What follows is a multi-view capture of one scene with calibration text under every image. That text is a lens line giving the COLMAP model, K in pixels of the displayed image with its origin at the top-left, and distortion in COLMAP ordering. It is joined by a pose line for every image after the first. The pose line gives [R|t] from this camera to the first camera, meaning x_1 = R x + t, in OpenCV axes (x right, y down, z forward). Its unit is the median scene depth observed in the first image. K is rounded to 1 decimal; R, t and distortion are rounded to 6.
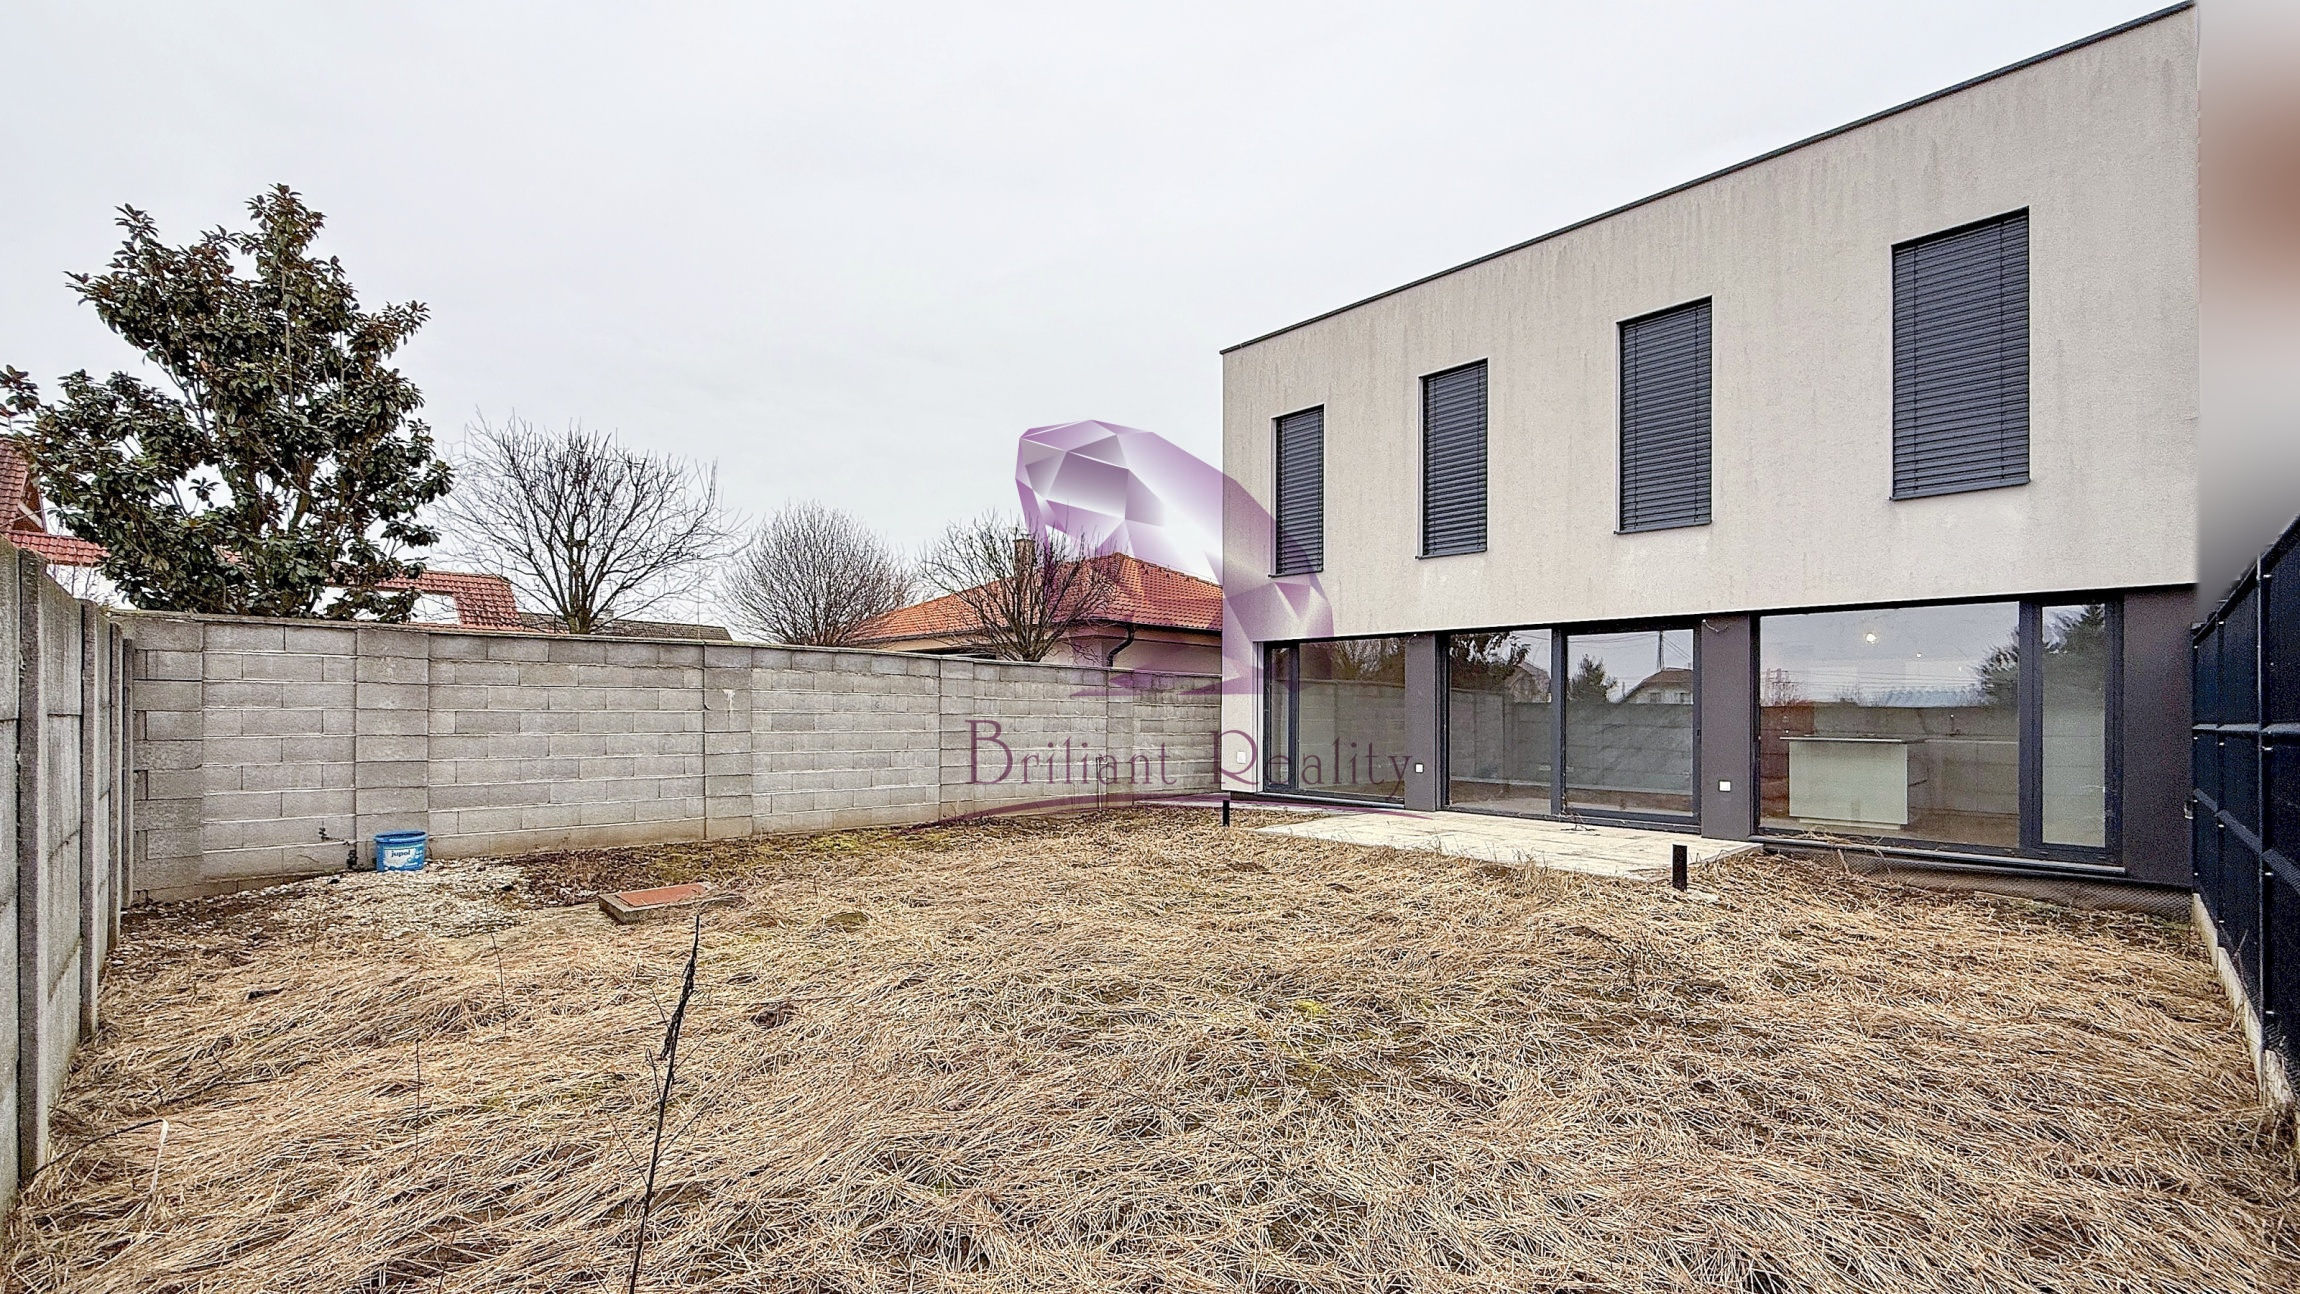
lens RADIAL K [[943.3, 0, 1130.0], [0, 943.3, 740.3], [0, 0, 1]] dist [0.001210, 0.000115]
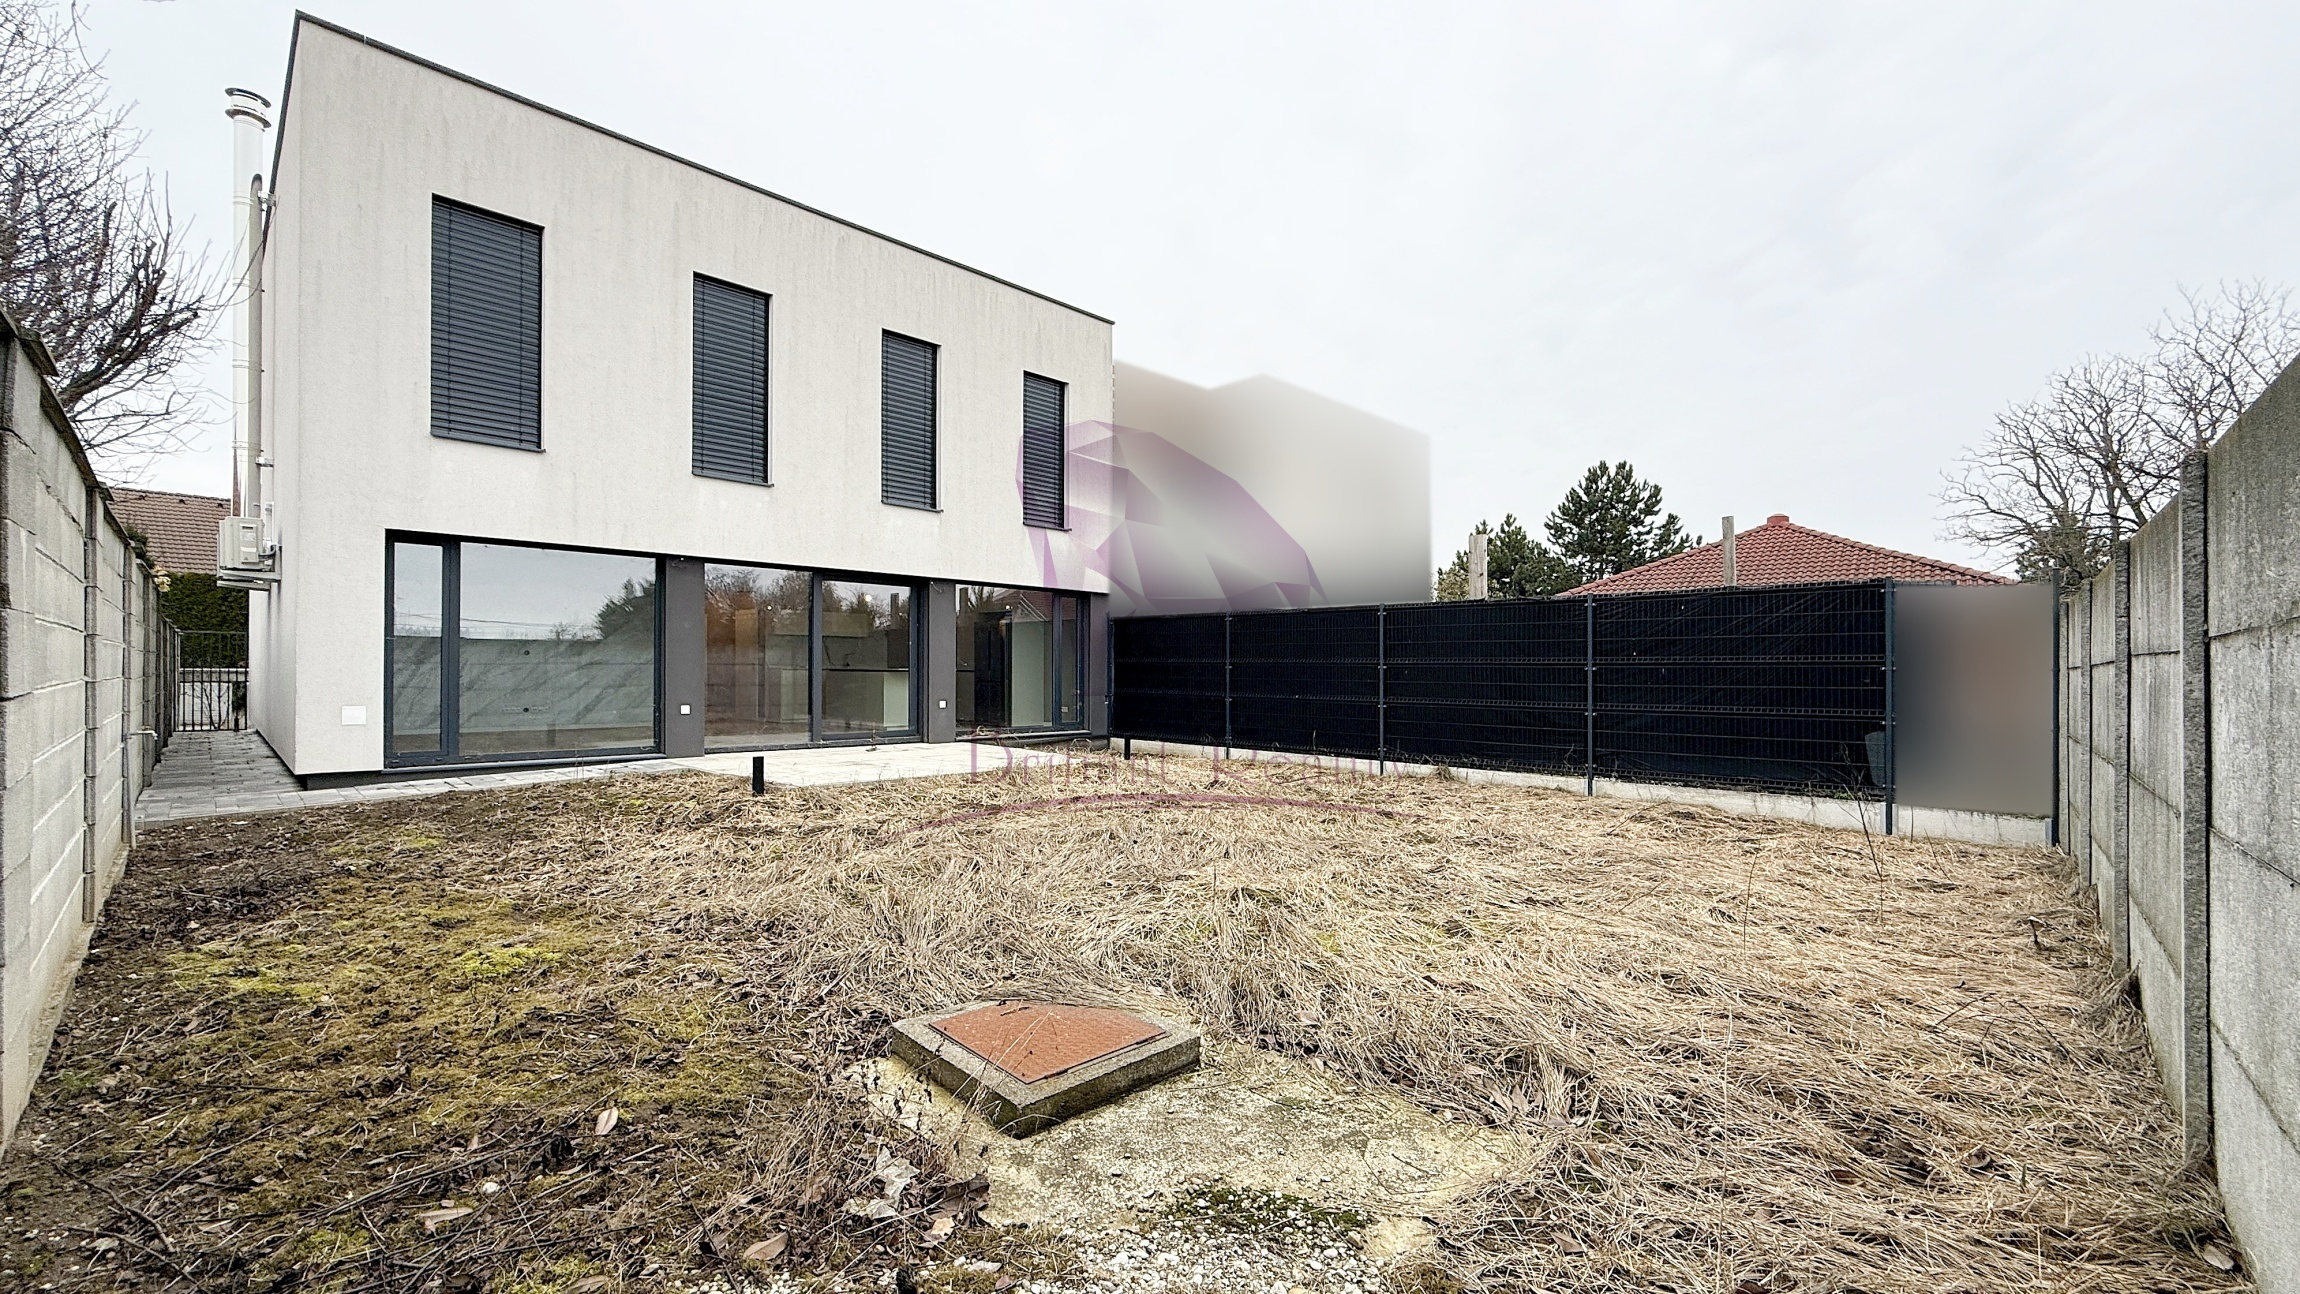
lens RADIAL K [[914.0, 0, 1150.0], [0, 914.0, 647.0], [0, 0, 1]] dist [-0.000034, 0.000003]
pose [[-0.042649, -0.002065, 0.999088, -0.544020], [0.016266, 0.999864, 0.002761, -0.023539], [-0.998958, 0.016369, -0.042610, 0.578283]]
